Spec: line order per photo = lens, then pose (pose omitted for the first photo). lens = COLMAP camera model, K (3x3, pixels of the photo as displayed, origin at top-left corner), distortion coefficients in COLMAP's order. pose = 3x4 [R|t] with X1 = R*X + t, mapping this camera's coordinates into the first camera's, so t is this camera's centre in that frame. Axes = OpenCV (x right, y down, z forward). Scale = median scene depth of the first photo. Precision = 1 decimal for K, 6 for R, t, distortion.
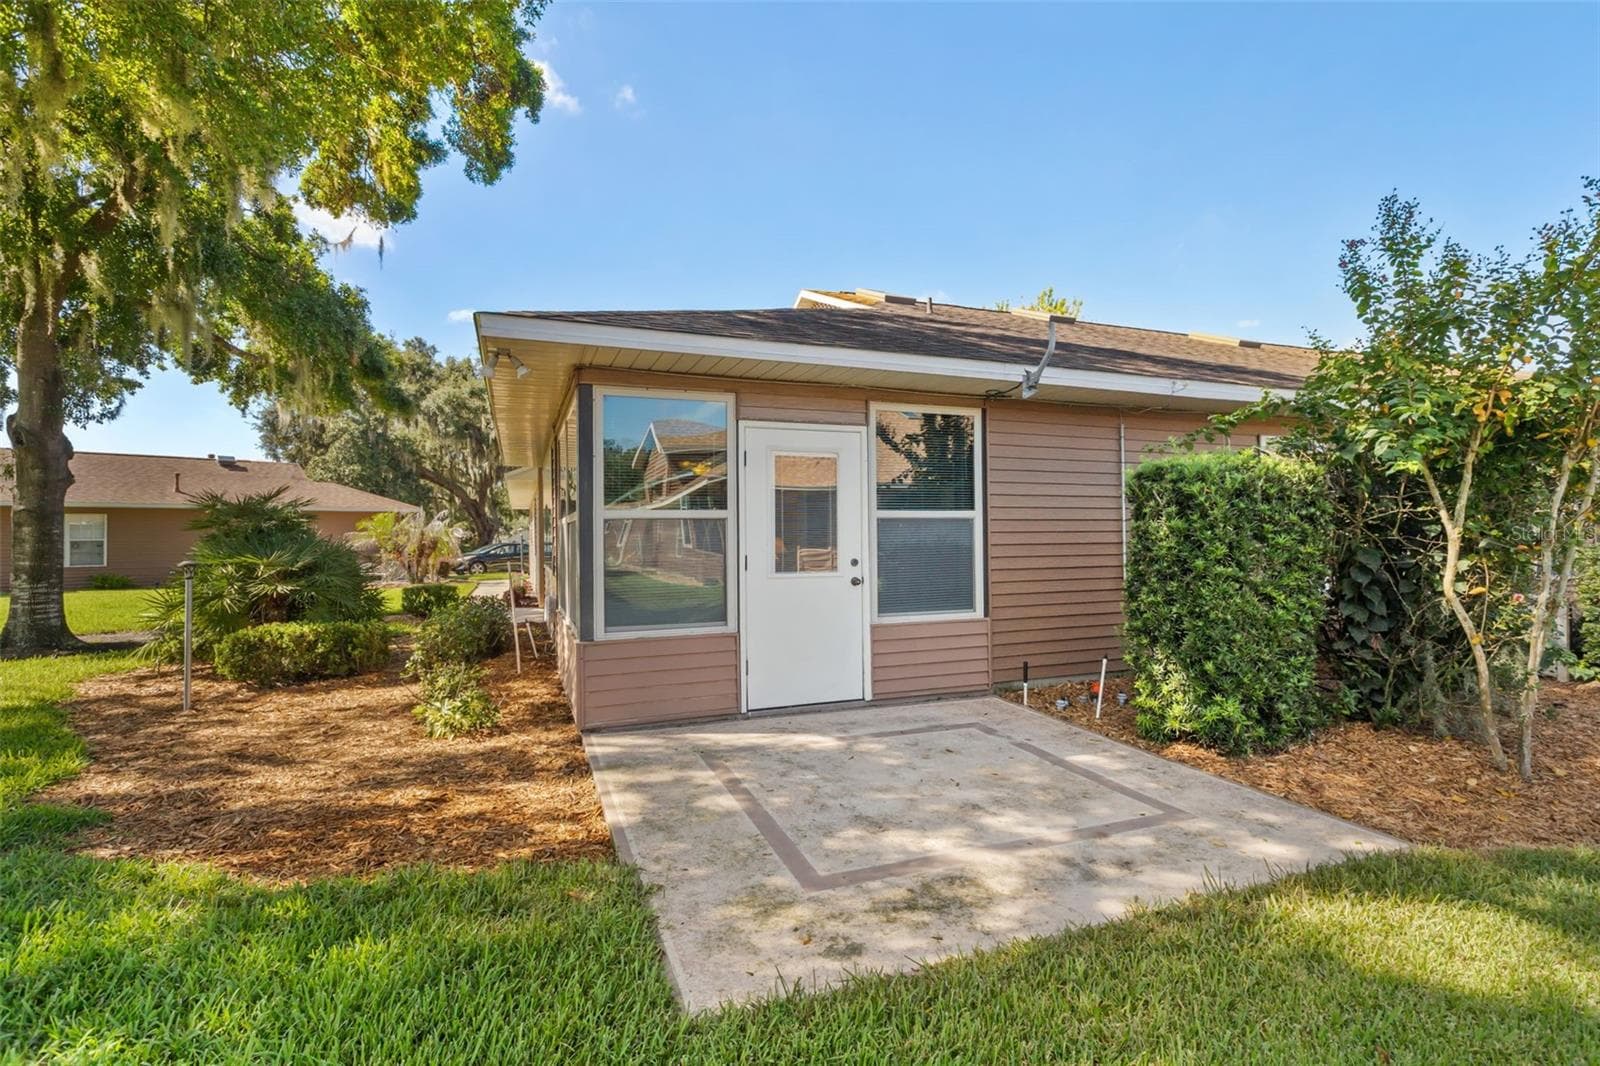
lens RADIAL K [[727.7, 0, 804.8], [0, 727.7, 536.0], [0, 0, 1]] dist [0.001114, 0.000176]
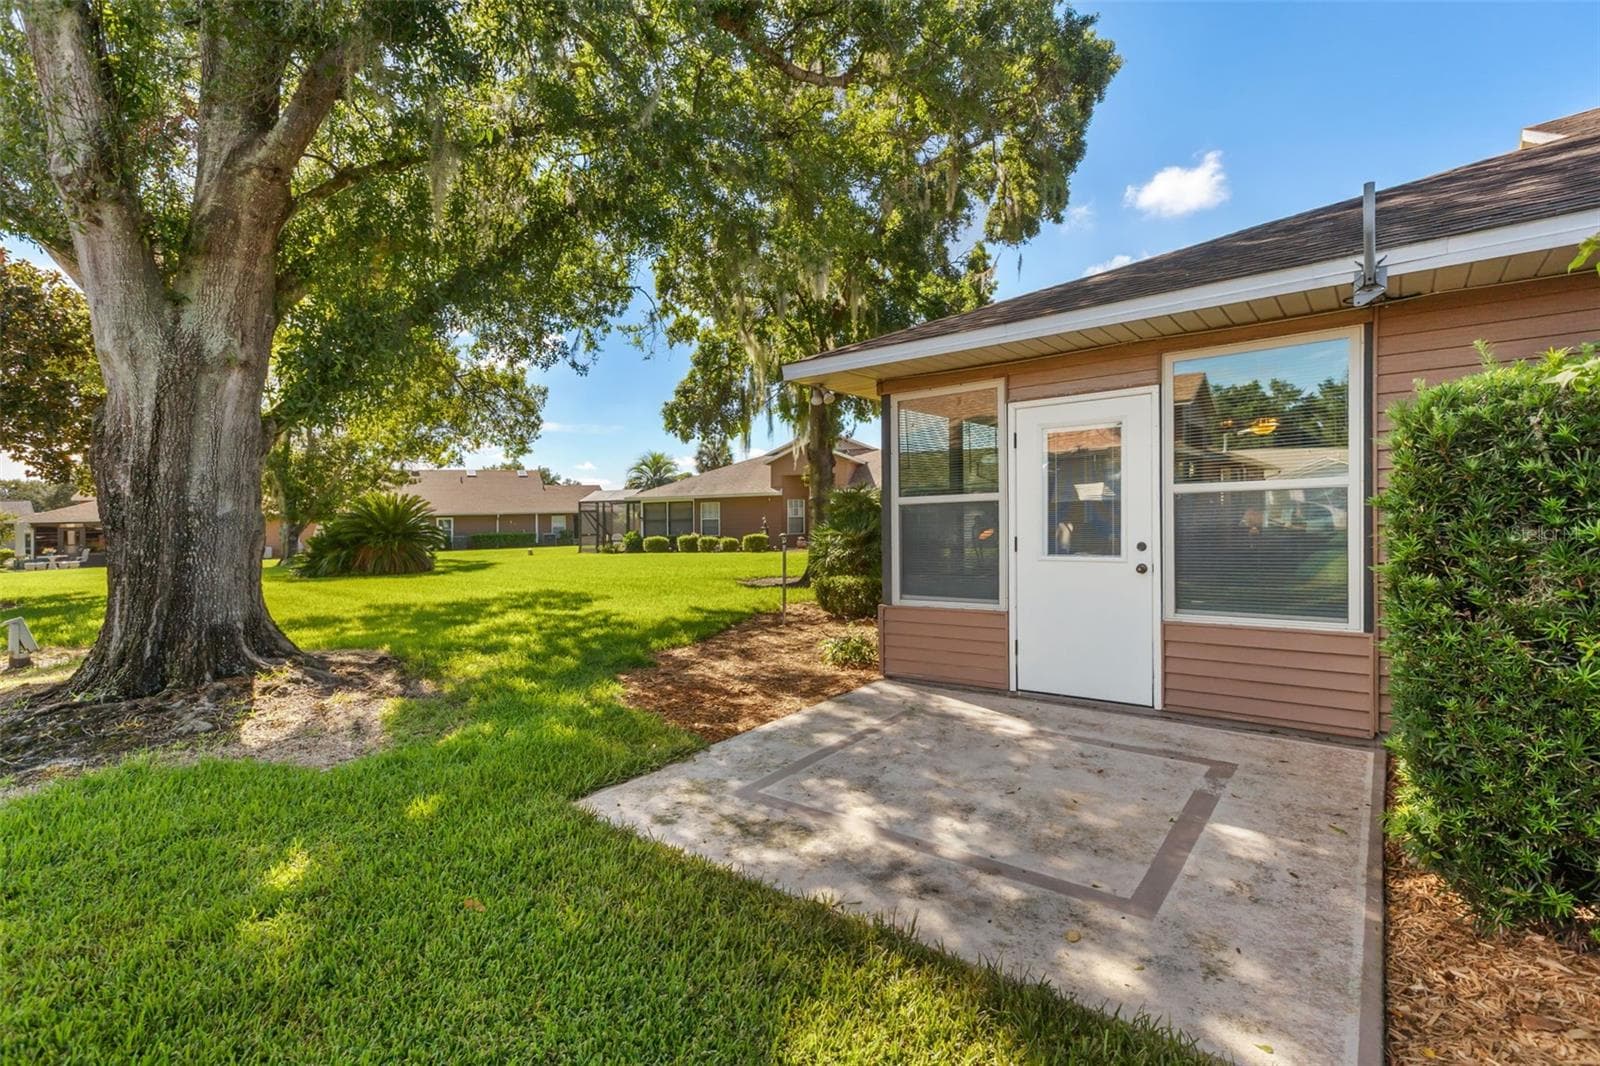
lens RADIAL K [[727.7, 0, 804.8], [0, 727.7, 536.0], [0, 0, 1]] dist [0.001114, 0.000176]
pose [[0.517790, 0.015957, -0.855359, 0.848812], [0.021537, 0.999266, 0.031680, -0.017393], [0.855237, -0.034825, 0.517066, 0.309541]]
